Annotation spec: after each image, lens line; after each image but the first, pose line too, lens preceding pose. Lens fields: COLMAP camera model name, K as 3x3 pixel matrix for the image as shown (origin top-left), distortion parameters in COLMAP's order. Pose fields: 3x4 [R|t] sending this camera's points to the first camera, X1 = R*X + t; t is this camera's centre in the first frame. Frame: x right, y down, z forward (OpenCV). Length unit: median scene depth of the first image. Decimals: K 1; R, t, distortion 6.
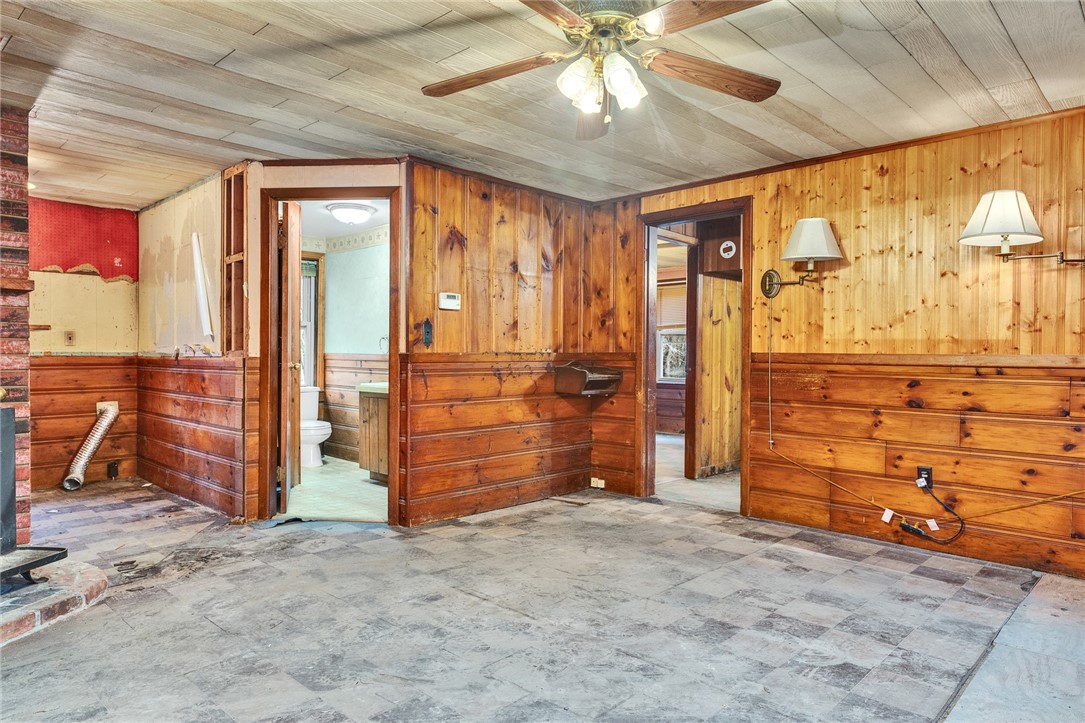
lens RADIAL K [[679.4, 0, 542.0], [0, 679.4, 363.2], [0, 0, 1]] dist [-0.000703, 0.001709]
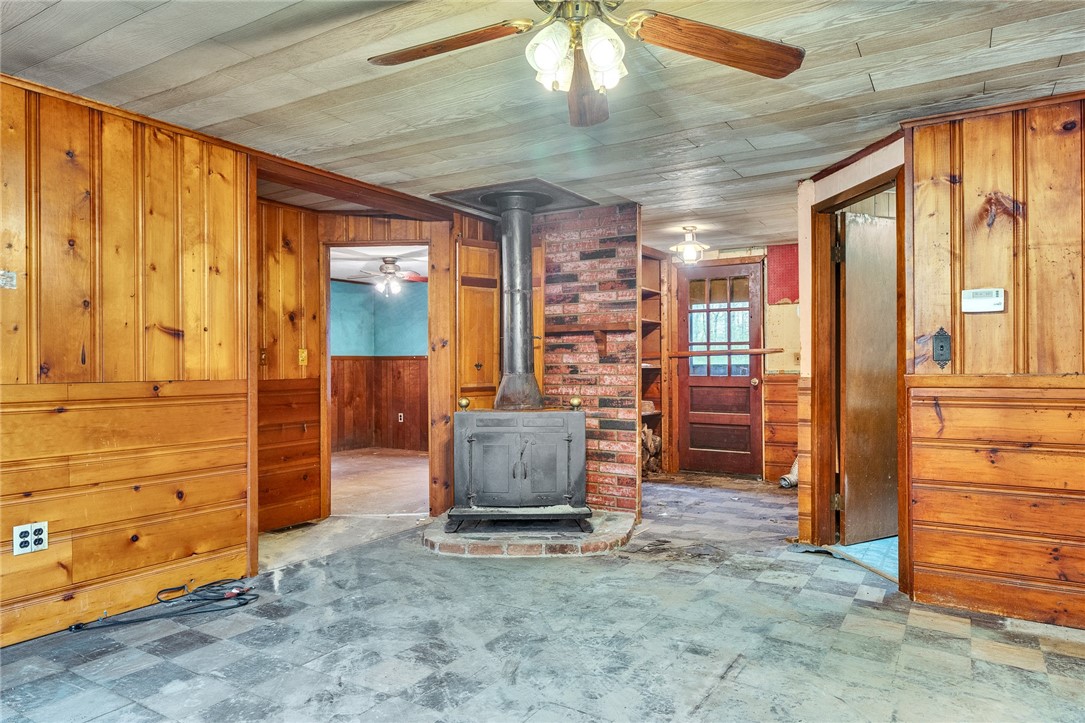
lens RADIAL K [[679.4, 0, 538.9], [0, 679.4, 363.3], [0, 0, 1]] dist [-0.000703, 0.001709]
pose [[0.201777, -0.009974, -0.979381, 0.556944], [-0.007103, 0.999907, -0.011646, -0.018273], [0.979406, 0.009306, 0.201687, 0.498922]]
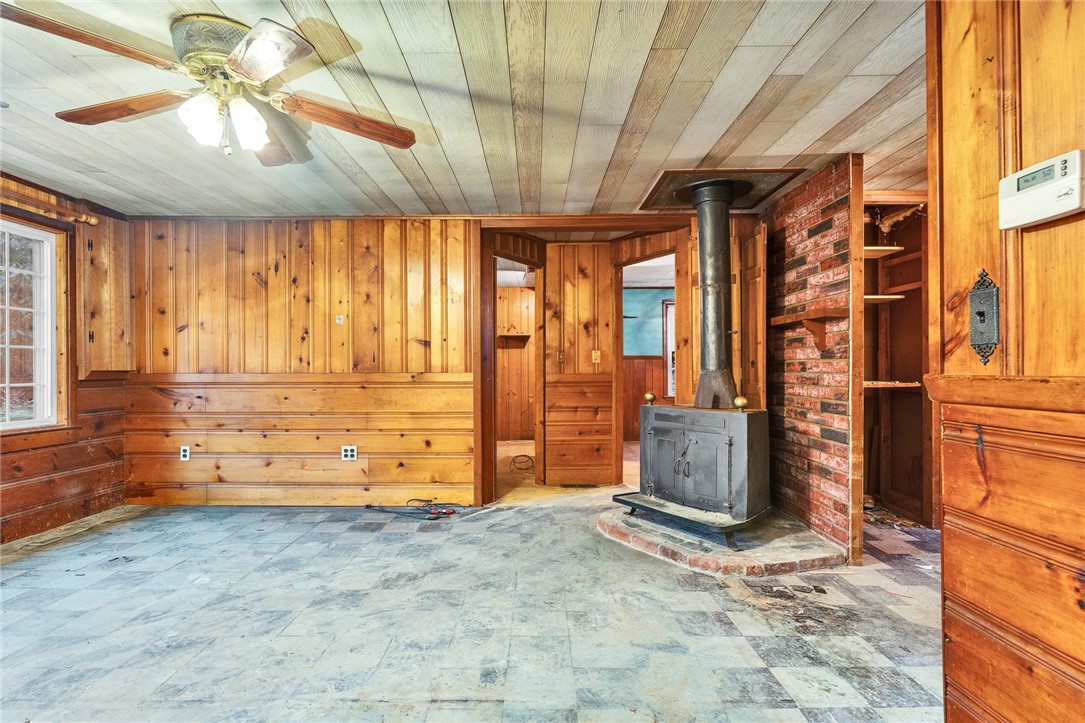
lens RADIAL K [[545.3, 0, 540.0], [0, 545.3, 363.2], [0, 0, 1]] dist [-0.003438, 0.001588]
pose [[-0.719150, -0.007468, -0.694814, 0.207439], [-0.008902, 0.999959, -0.001534, -0.022600], [0.694797, 0.005082, -0.719188, 1.235769]]
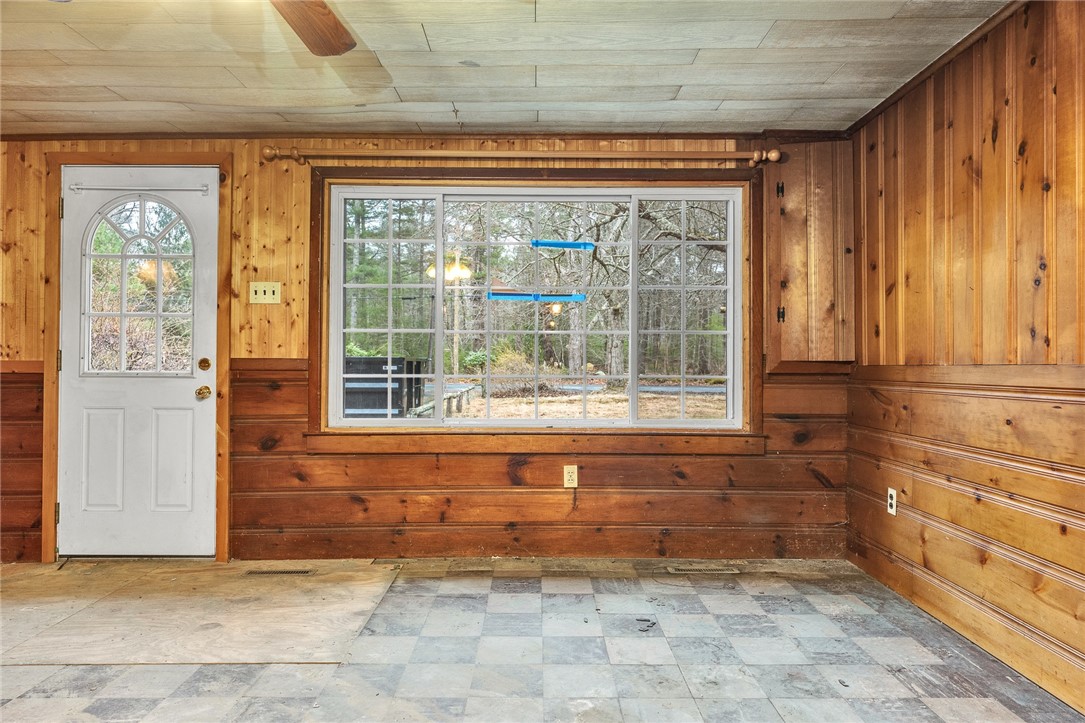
lens RADIAL K [[679.4, 0, 542.8], [0, 679.4, 363.1], [0, 0, 1]] dist [-0.000703, 0.001709]
pose [[-0.694940, -0.002093, 0.719065, -0.377343], [0.003476, 0.999974, 0.006269, -0.005419], [-0.719060, 0.006856, -0.694915, 0.771475]]
